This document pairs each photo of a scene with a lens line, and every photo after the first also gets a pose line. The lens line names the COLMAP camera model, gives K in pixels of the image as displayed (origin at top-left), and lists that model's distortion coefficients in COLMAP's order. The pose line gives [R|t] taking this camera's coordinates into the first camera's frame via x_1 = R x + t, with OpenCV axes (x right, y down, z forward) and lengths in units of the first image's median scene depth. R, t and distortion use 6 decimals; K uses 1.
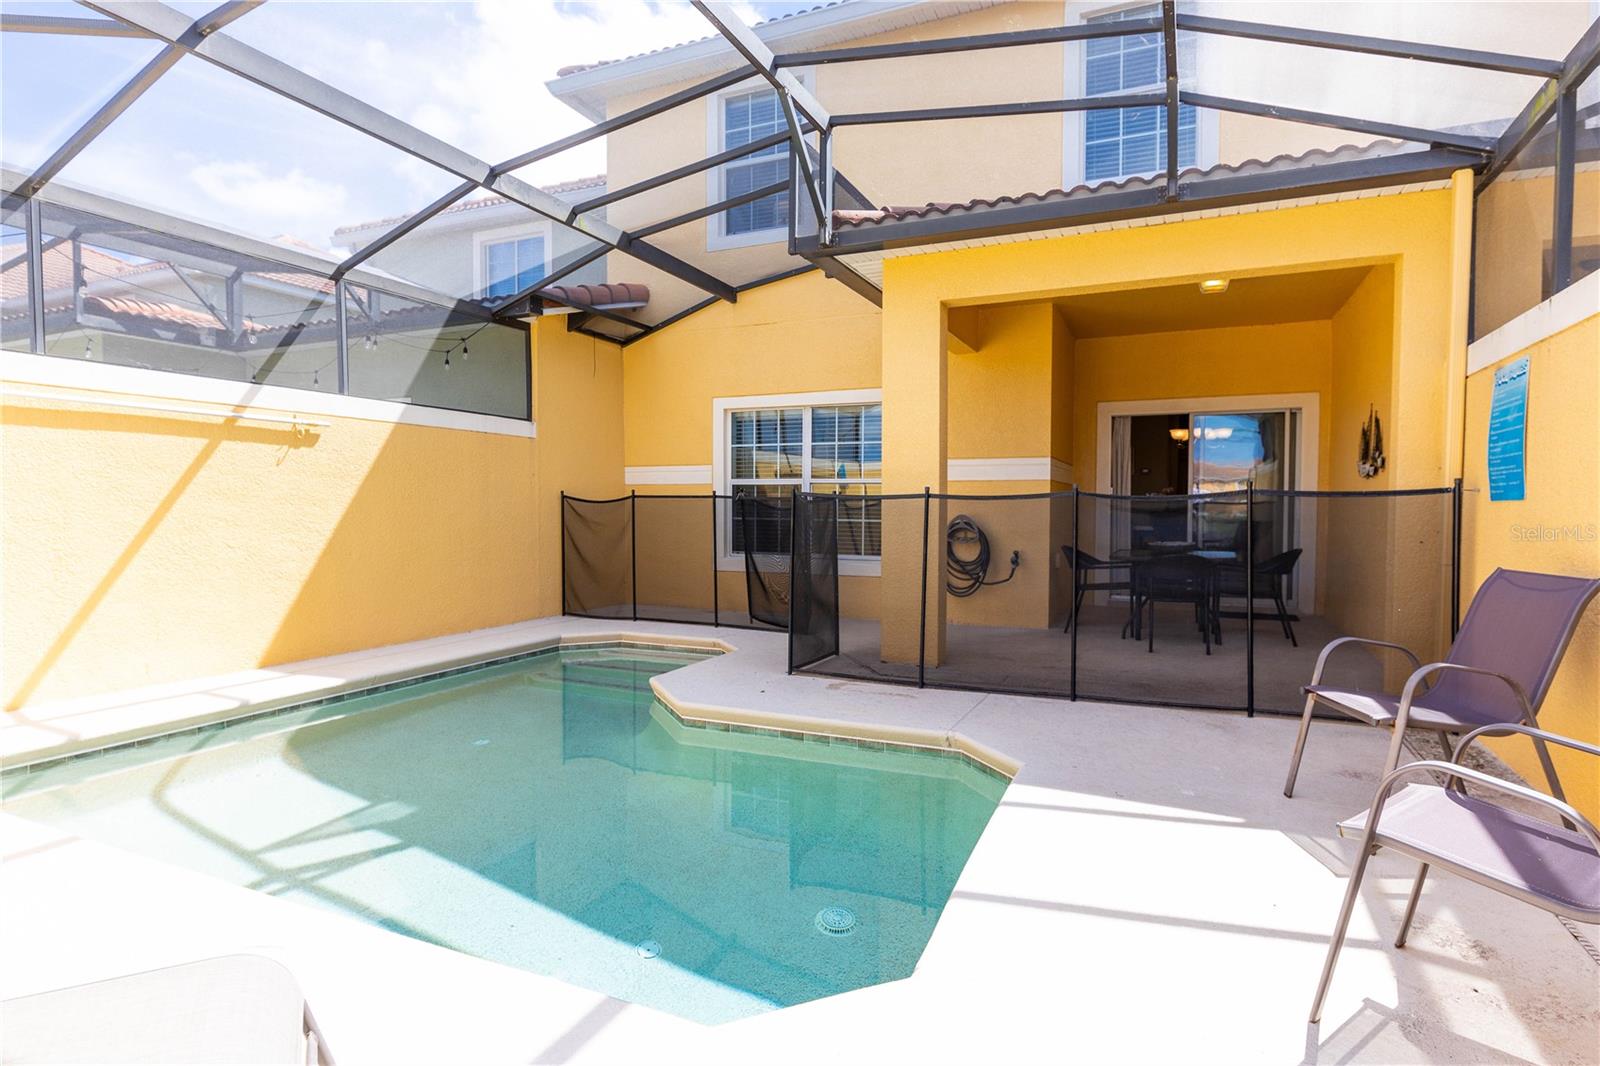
lens RADIAL K [[838.1, 0, 805.2], [0, 838.1, 532.0], [0, 0, 1]] dist [-0.005962, -0.000031]
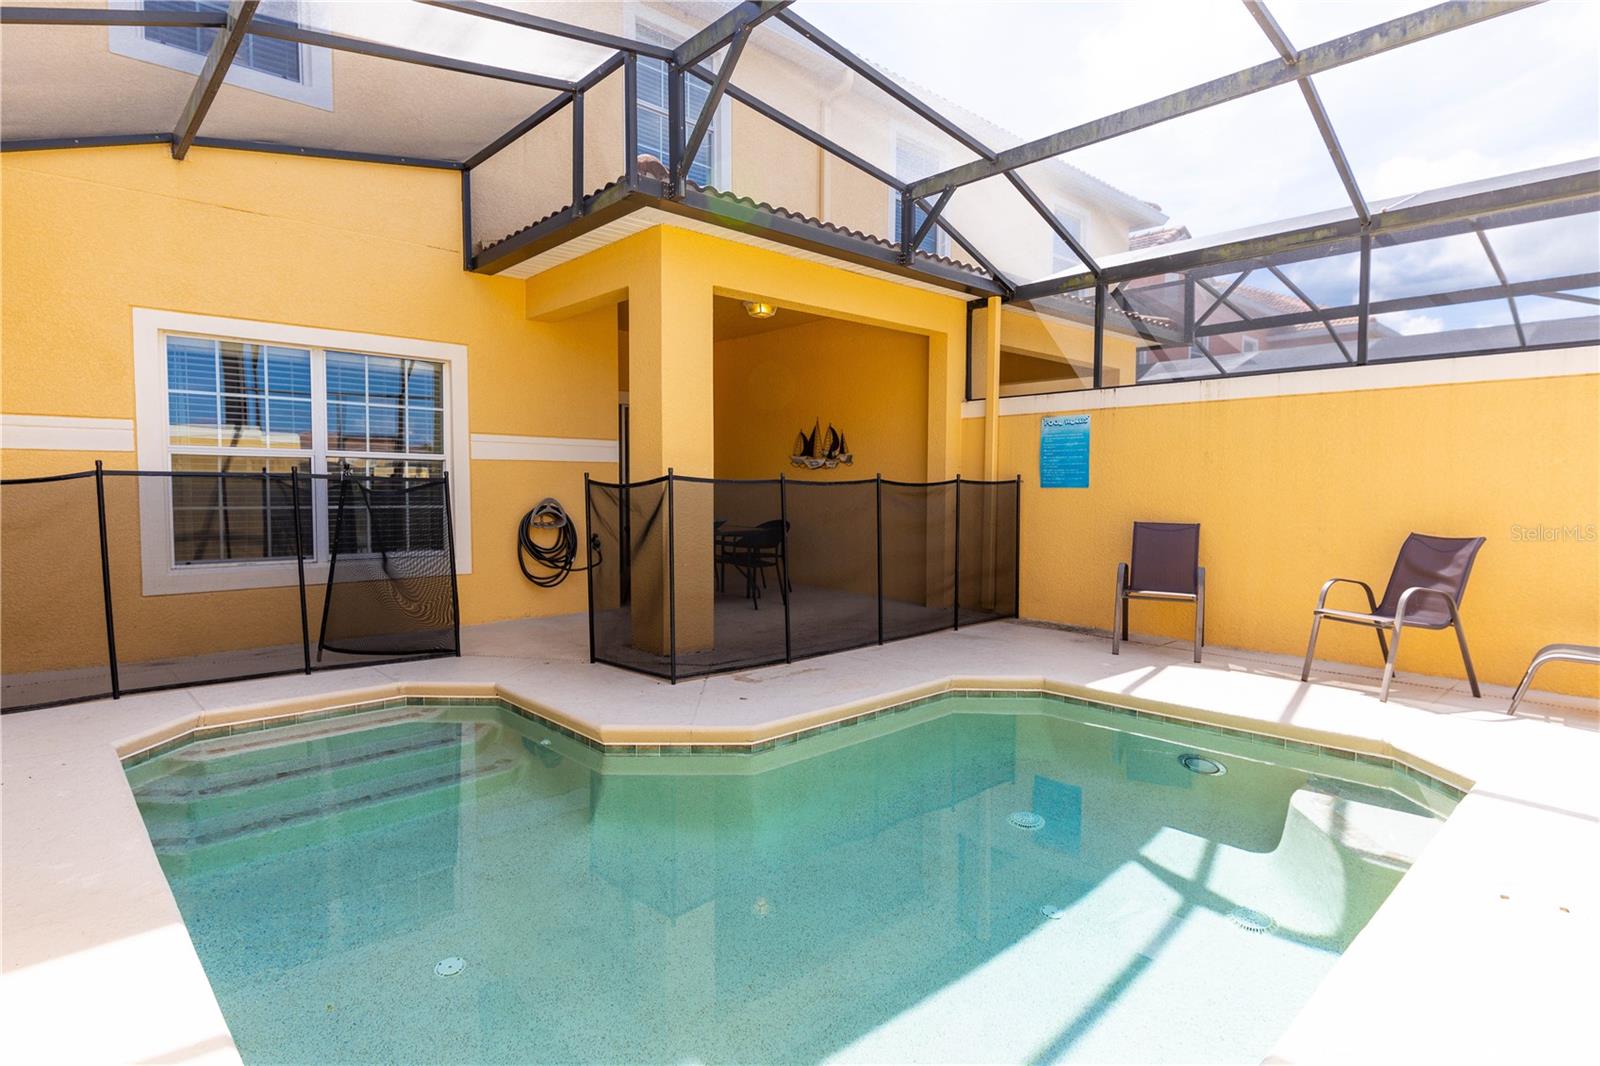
lens RADIAL K [[838.1, 0, 804.4], [0, 838.1, 535.7], [0, 0, 1]] dist [-0.005962, -0.000031]
pose [[0.378560, -0.056956, 0.923823, -0.550424], [0.023400, 0.998375, 0.051964, -0.019845], [-0.925281, 0.001946, 0.379277, 0.385863]]
